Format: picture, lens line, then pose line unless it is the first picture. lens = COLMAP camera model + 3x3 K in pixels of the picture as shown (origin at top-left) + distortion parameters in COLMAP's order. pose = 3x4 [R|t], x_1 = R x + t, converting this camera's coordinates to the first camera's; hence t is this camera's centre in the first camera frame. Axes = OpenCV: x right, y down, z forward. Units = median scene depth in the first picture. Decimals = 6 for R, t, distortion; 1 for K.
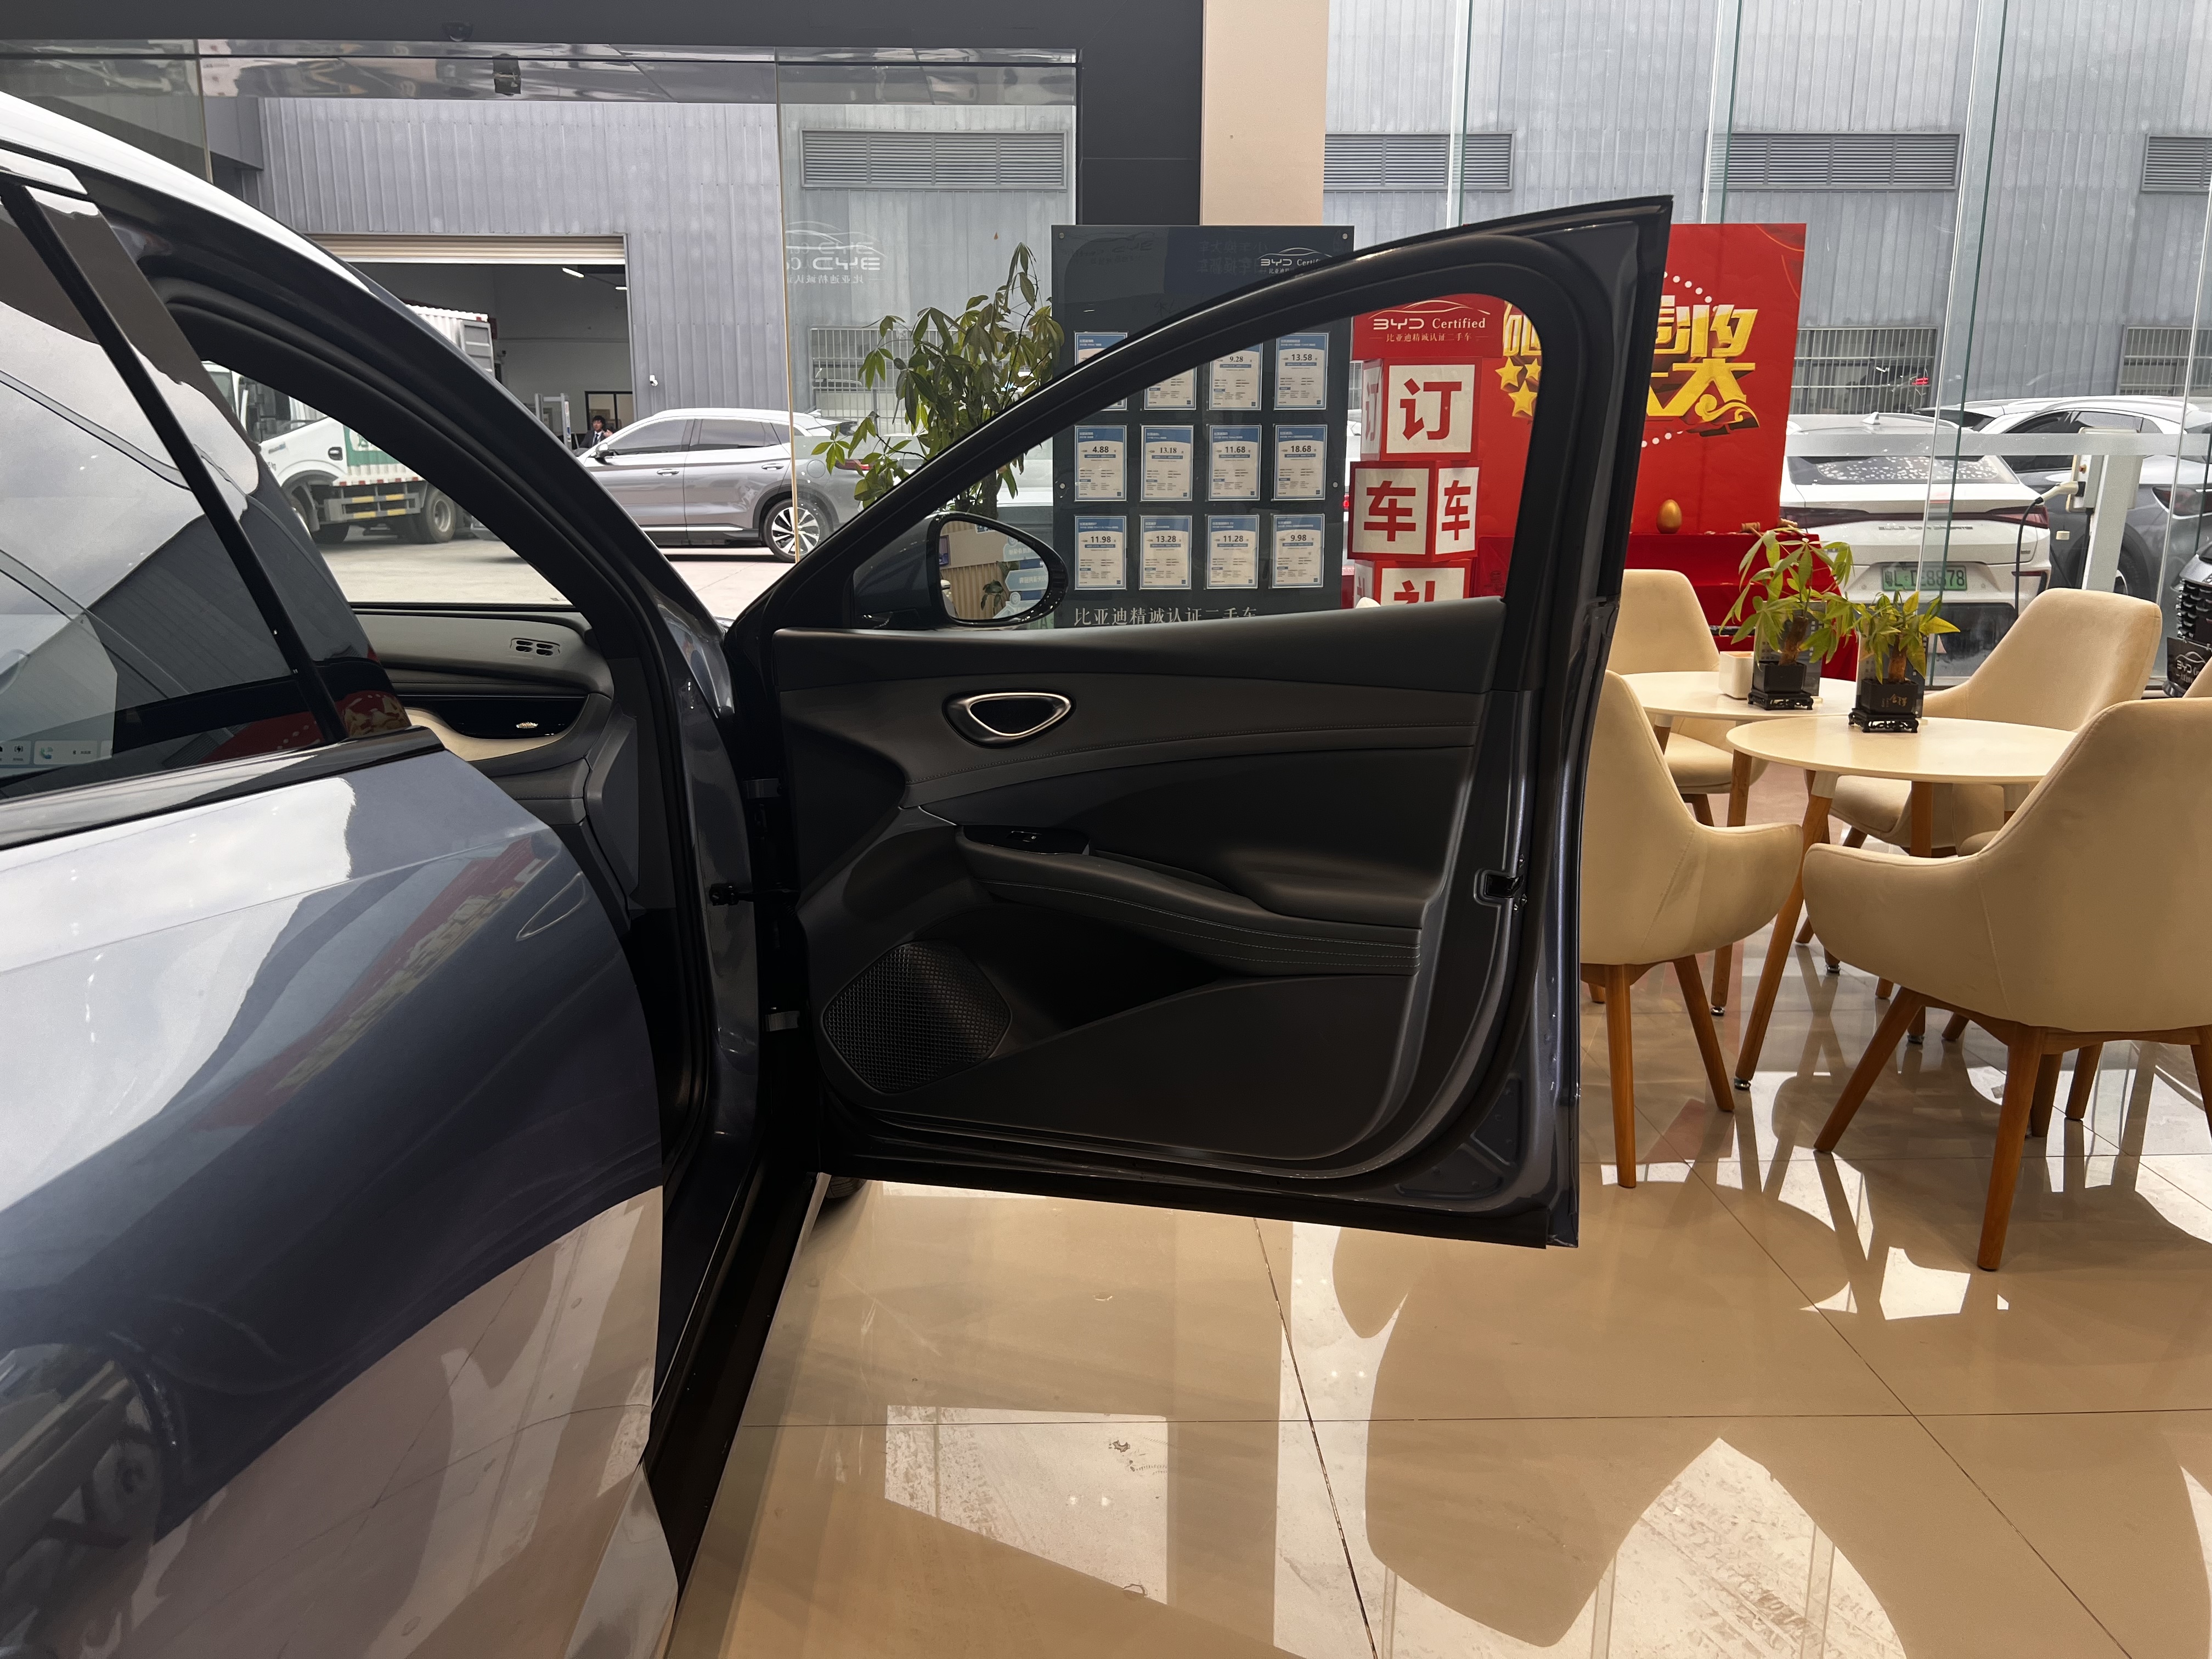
lens RADIAL K [[1674.5, 0, 1095.1], [0, 1674.5, 817.5], [0, 0, 1]] dist [0.055497, -0.065295]
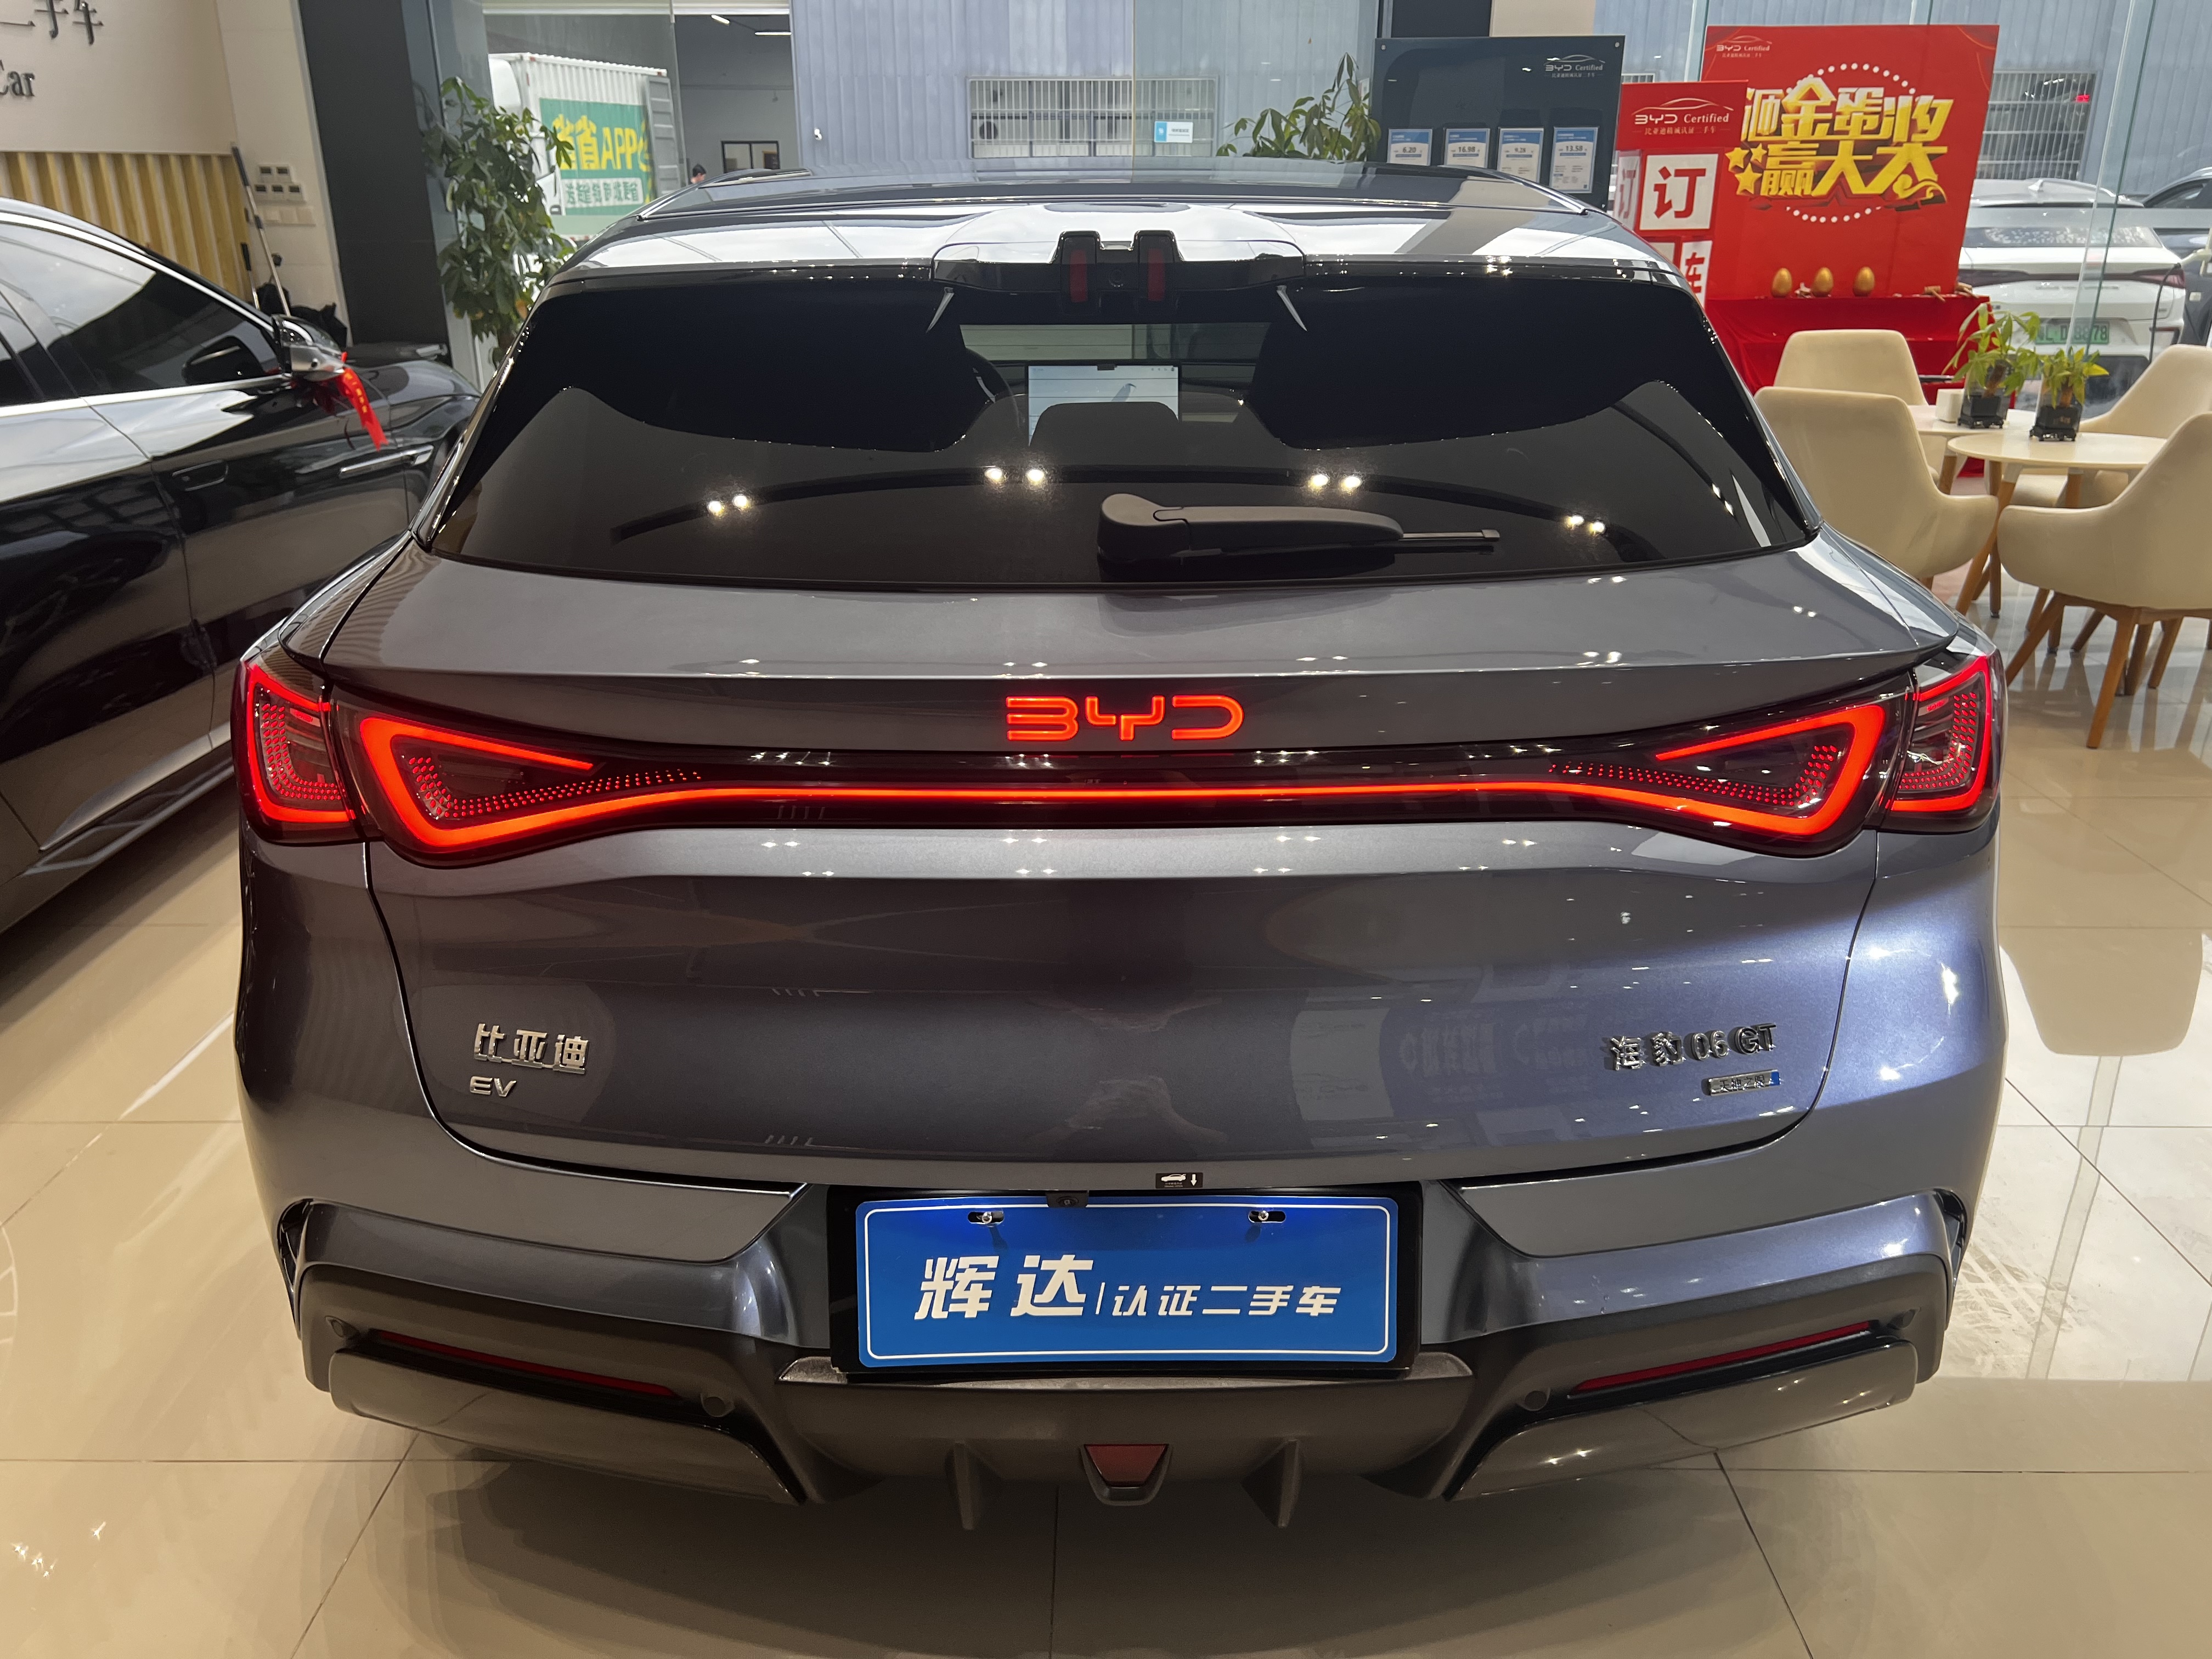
lens RADIAL K [[1674.5, 0, 1093.8], [0, 1674.5, 850.1], [0, 0, 1]] dist [0.055497, -0.065295]
pose [[0.998986, 0.012413, -0.043288, -0.152769], [-0.005488, 0.987652, 0.156570, 0.036741], [0.044697, -0.156174, 0.986718, -0.282871]]
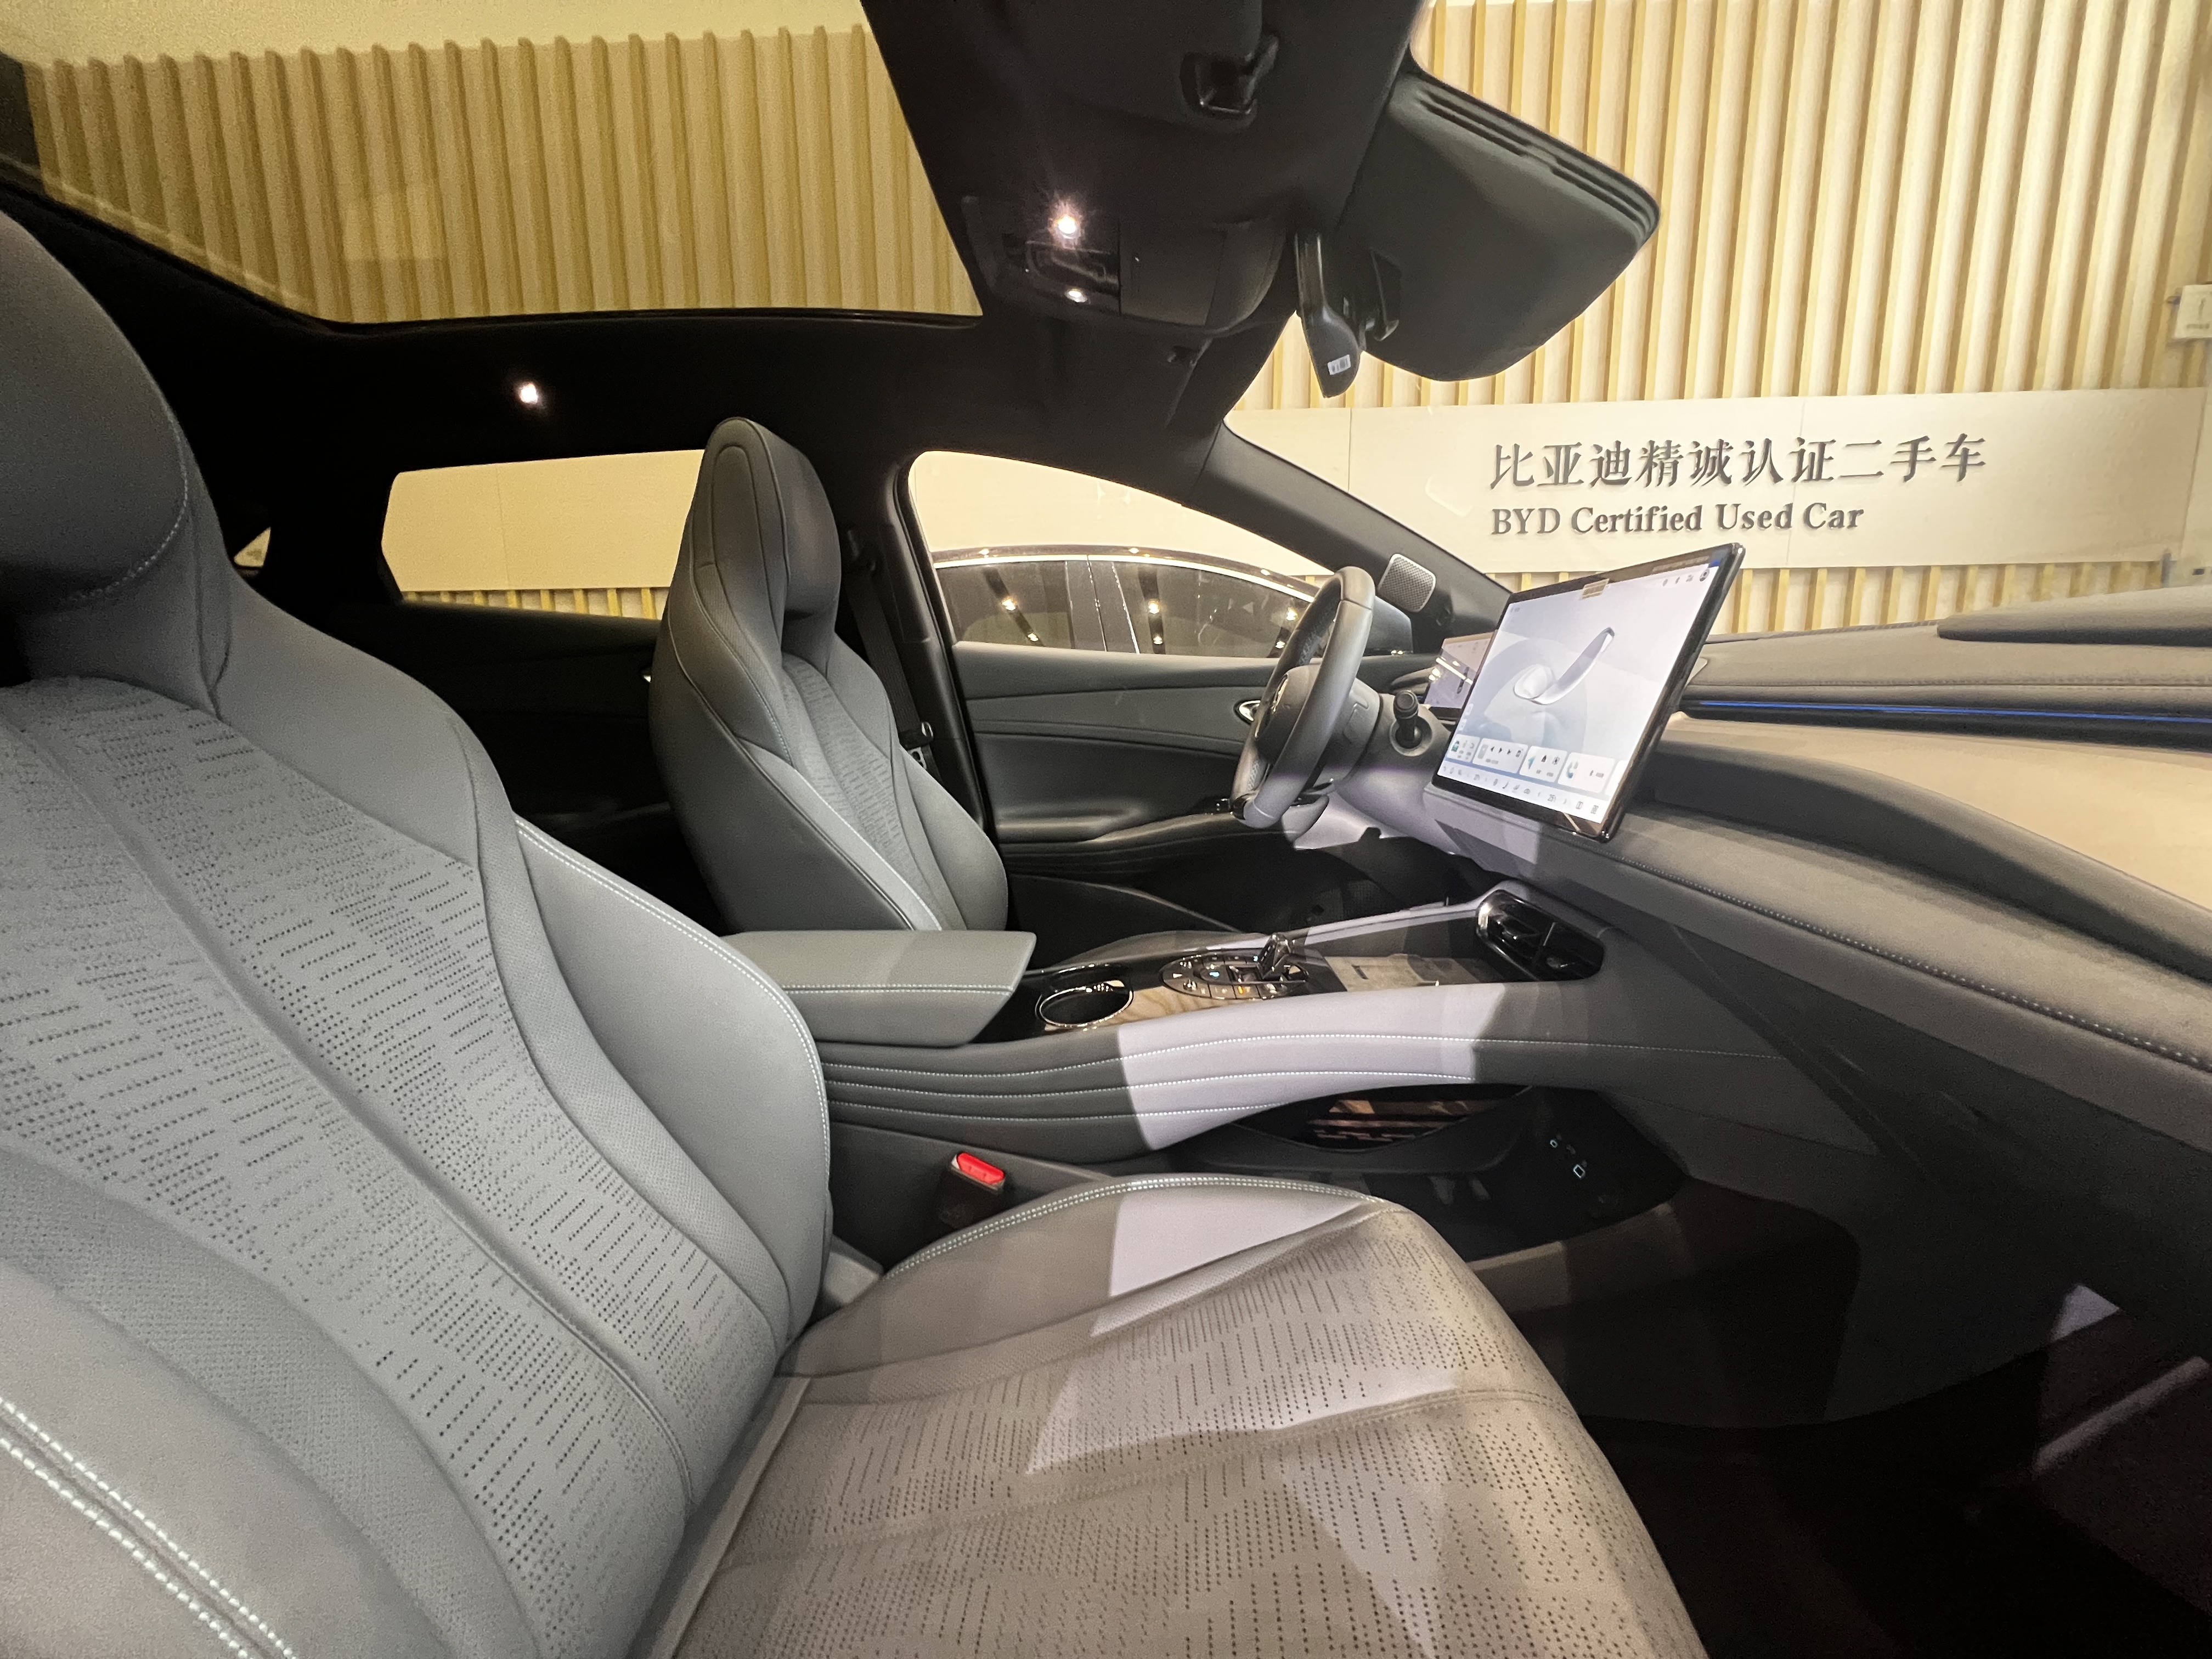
lens RADIAL K [[891.2, 0, 1100.5], [0, 891.2, 830.5], [0, 0, 1]] dist [-0.002703, 0.000067]
pose [[-0.073547, 0.159375, -0.984475, -0.060333], [-0.203010, 0.964087, 0.171241, -0.009639], [0.976411, 0.212452, -0.038551, 0.216142]]
